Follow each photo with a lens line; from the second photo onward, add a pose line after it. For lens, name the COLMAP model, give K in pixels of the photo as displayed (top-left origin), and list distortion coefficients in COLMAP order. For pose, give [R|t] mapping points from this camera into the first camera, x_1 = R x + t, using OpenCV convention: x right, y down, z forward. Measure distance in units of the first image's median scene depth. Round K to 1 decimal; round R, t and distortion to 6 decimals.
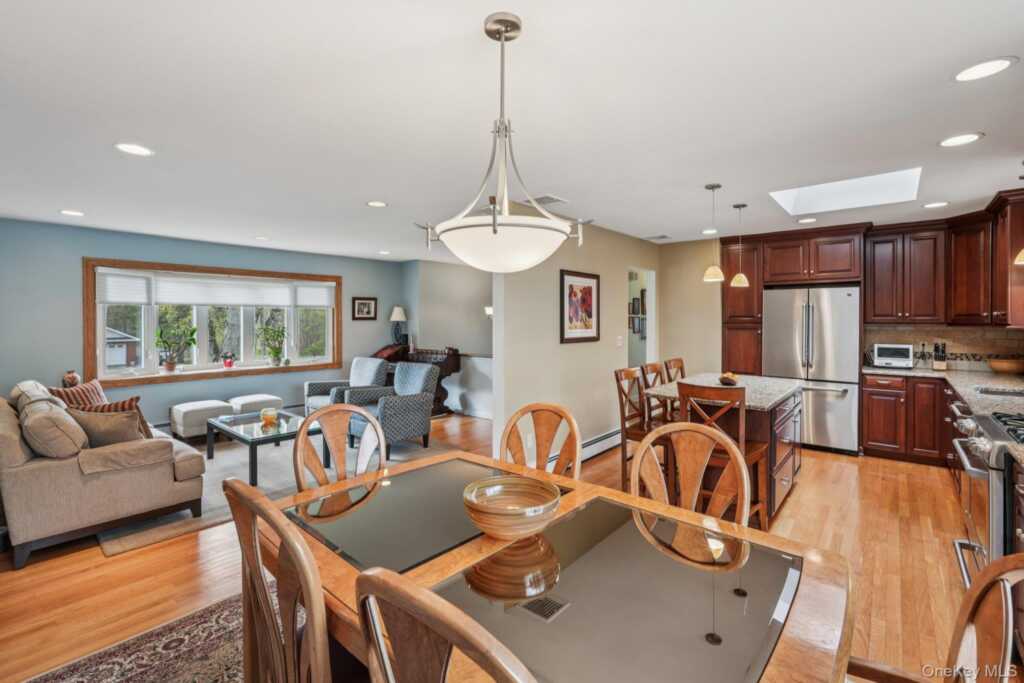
lens RADIAL K [[455.6, 0, 512.9], [0, 455.6, 321.4], [0, 0, 1]] dist [-0.014161, 0.007466]
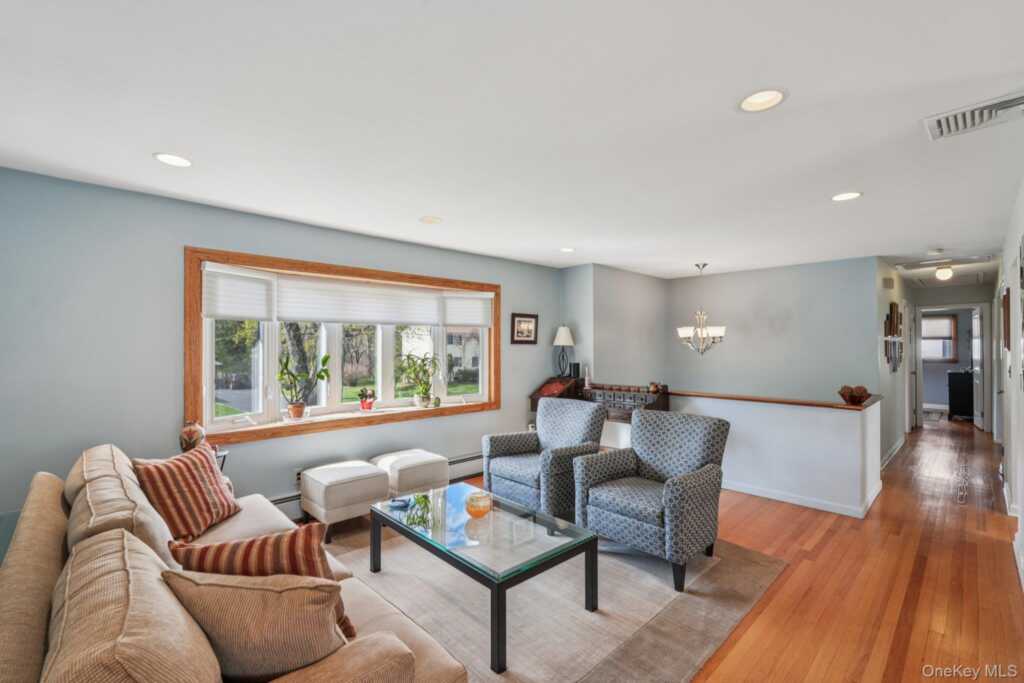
lens RADIAL K [[452.3, 0, 513.5], [0, 452.3, 346.0], [0, 0, 1]] dist [-0.016335, 0.008501]
pose [[0.994461, 0.000553, -0.105108, -0.401525], [-0.000654, 0.999999, -0.000920, 0.001157], [0.105108, 0.000984, 0.994460, 0.395786]]
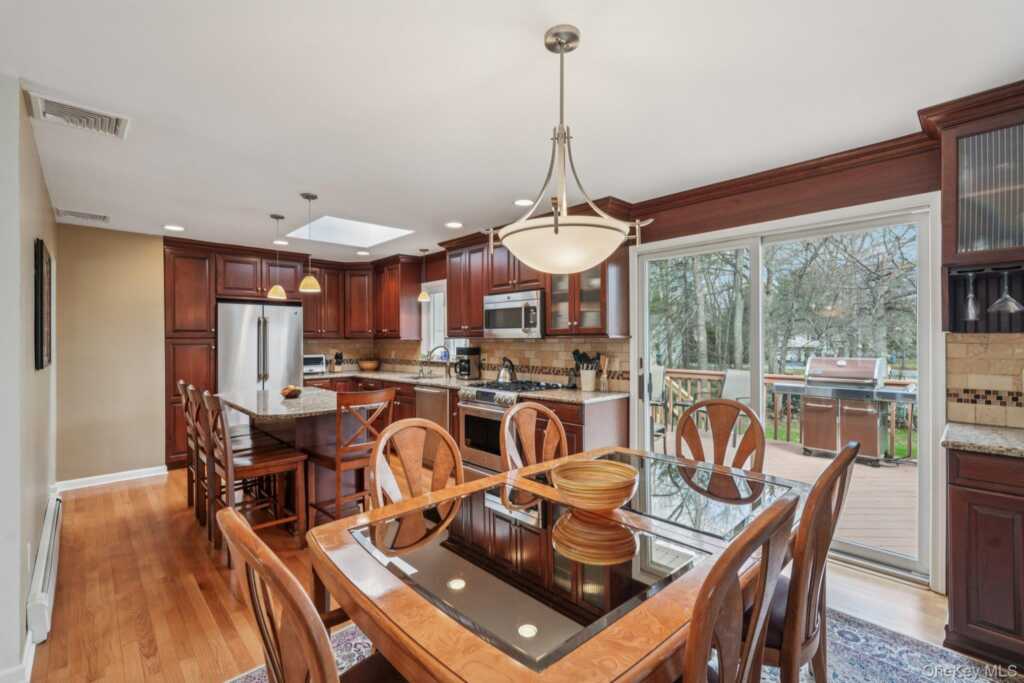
lens RADIAL K [[450.2, 0, 510.7], [0, 450.2, 338.3], [0, 0, 1]] dist [-0.015149, 0.007316]
pose [[0.109064, 0.003097, 0.994030, -0.334484], [0.008486, 0.999956, -0.004046, 0.014791], [-0.993999, 0.008876, 0.109032, 0.318093]]
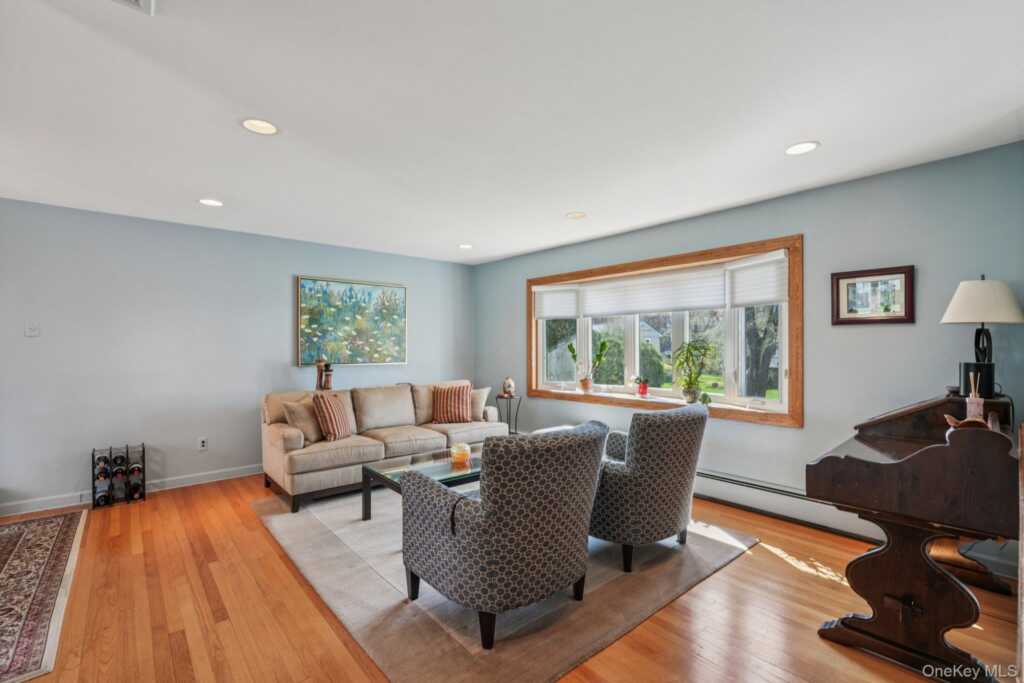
lens RADIAL K [[452.3, 0, 513.5], [0, 452.3, 346.0], [0, 0, 1]] dist [-0.016335, 0.008501]
pose [[-0.153641, -0.000208, -0.988127, 0.187744], [-0.000356, 1.000000, -0.000155, 0.025171], [0.988127, 0.000328, -0.153641, 1.122662]]
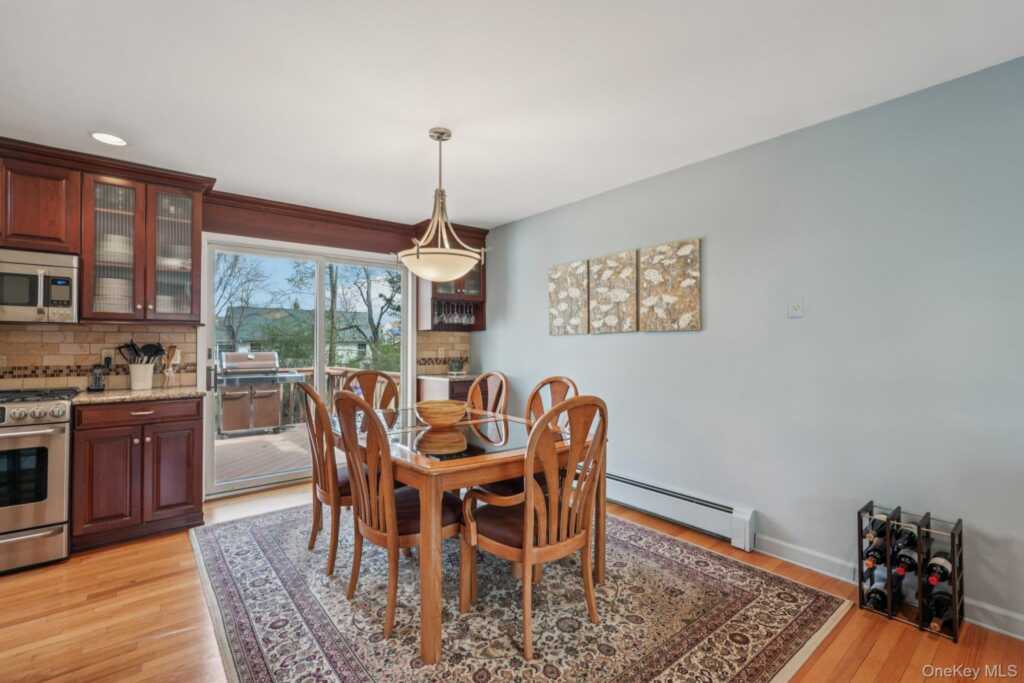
lens RADIAL K [[460.7, 0, 512.0], [0, 460.7, 341.5], [0, 0, 1]] dist [-0.004145, 0.000407]
pose [[-0.982349, 0.003152, 0.187029, -0.188835], [0.002202, 0.999984, -0.005287, 0.039749], [-0.187042, -0.004782, -0.982340, 0.824149]]
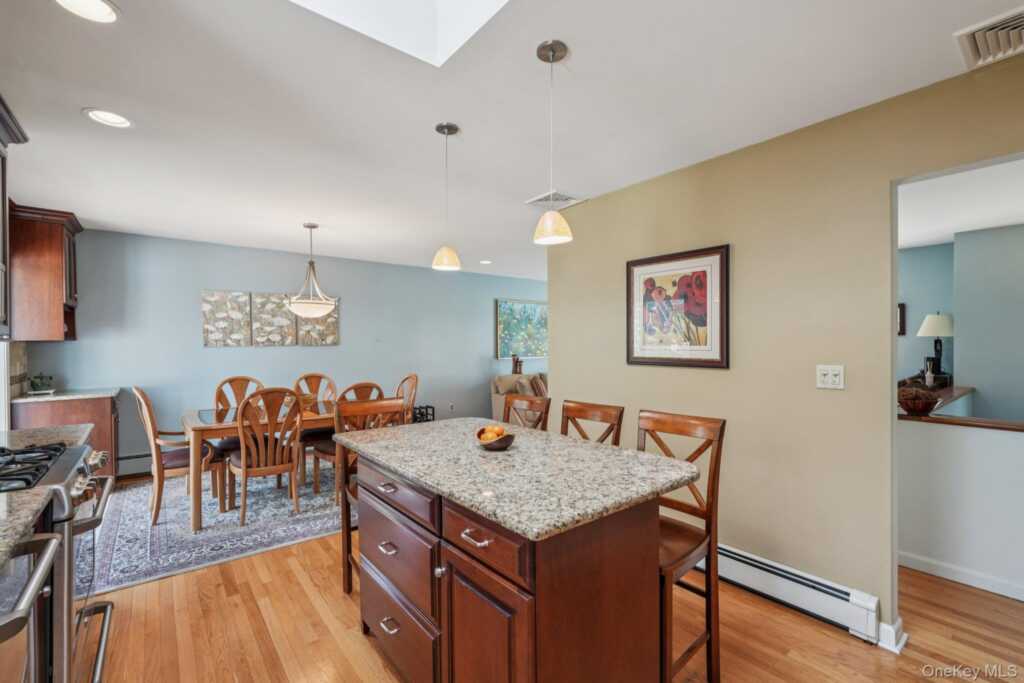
lens RADIAL K [[452.3, 0, 513.5], [0, 452.3, 346.0], [0, 0, 1]] dist [-0.016335, 0.008501]
pose [[-0.194546, 0.009677, -0.980846, 0.746051], [-0.001479, 0.999947, 0.010159, 0.011204], [0.980892, 0.003427, -0.194521, 0.848978]]
